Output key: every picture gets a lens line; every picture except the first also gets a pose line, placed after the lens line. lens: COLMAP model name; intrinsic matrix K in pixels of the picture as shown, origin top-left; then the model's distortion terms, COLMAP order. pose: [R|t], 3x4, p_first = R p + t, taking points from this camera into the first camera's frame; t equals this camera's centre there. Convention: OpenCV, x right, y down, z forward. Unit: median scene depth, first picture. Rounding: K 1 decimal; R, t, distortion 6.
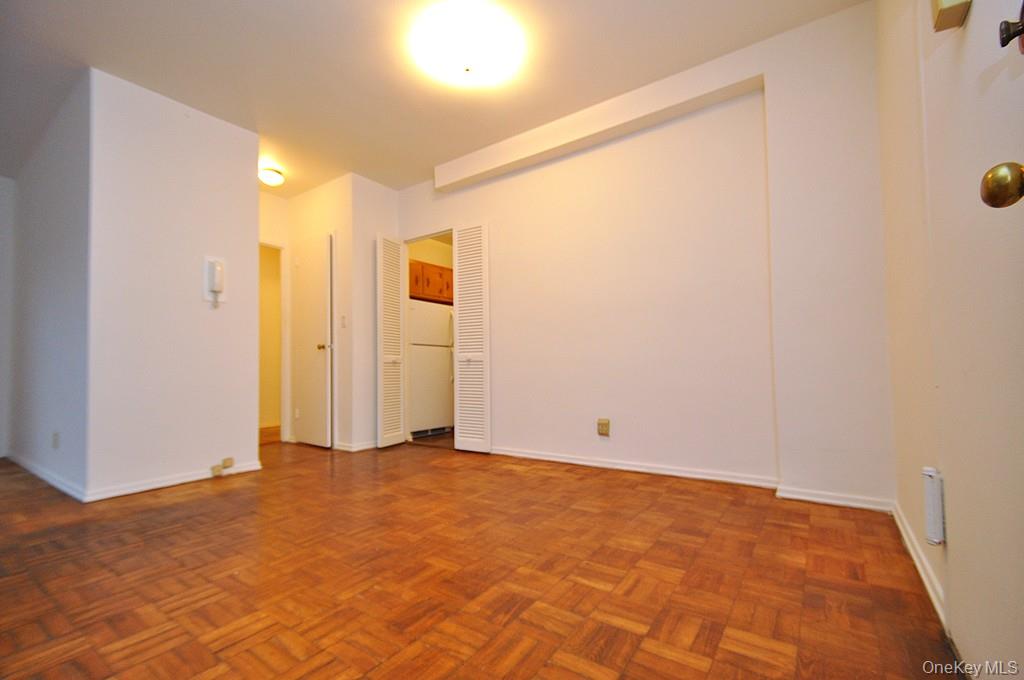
lens RADIAL K [[439.9, 0, 513.0], [0, 439.9, 355.3], [0, 0, 1]] dist [0.015511, -0.008513]
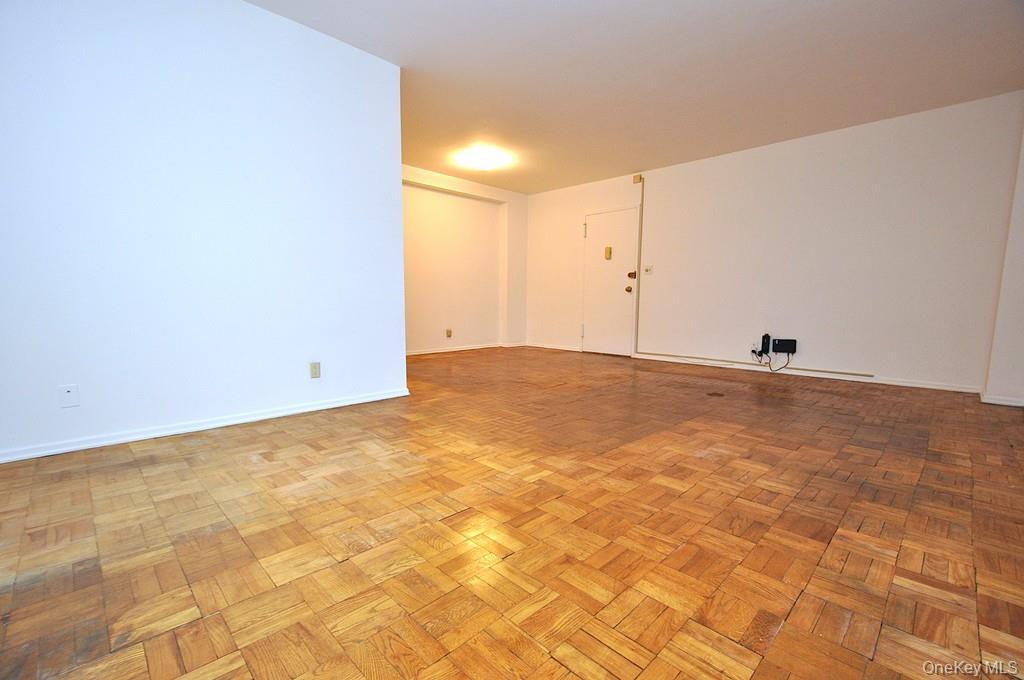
lens RADIAL K [[448.6, 0, 510.6], [0, 448.6, 354.4], [0, 0, 1]] dist [0.001538, -0.001153]
pose [[0.173220, -0.102050, 0.979582, -2.519825], [-0.037301, 0.993224, 0.110067, 0.024745], [-0.984177, -0.055605, 0.168239, 0.464465]]
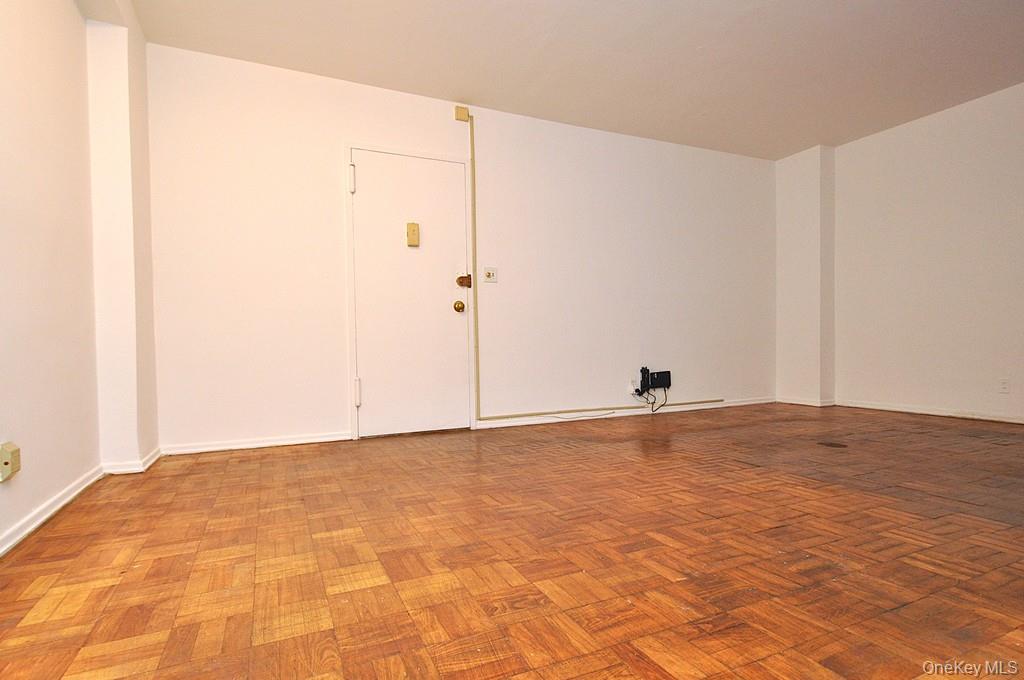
lens RADIAL K [[522.5, 0, 508.3], [0, 522.5, 355.1], [0, 0, 1]] dist [0.006160, 0.000490]
pose [[-0.862578, 0.022089, 0.505442, -0.720370], [0.017174, 0.999749, -0.014383, 0.093599], [-0.505633, -0.003726, -0.862740, 1.642285]]
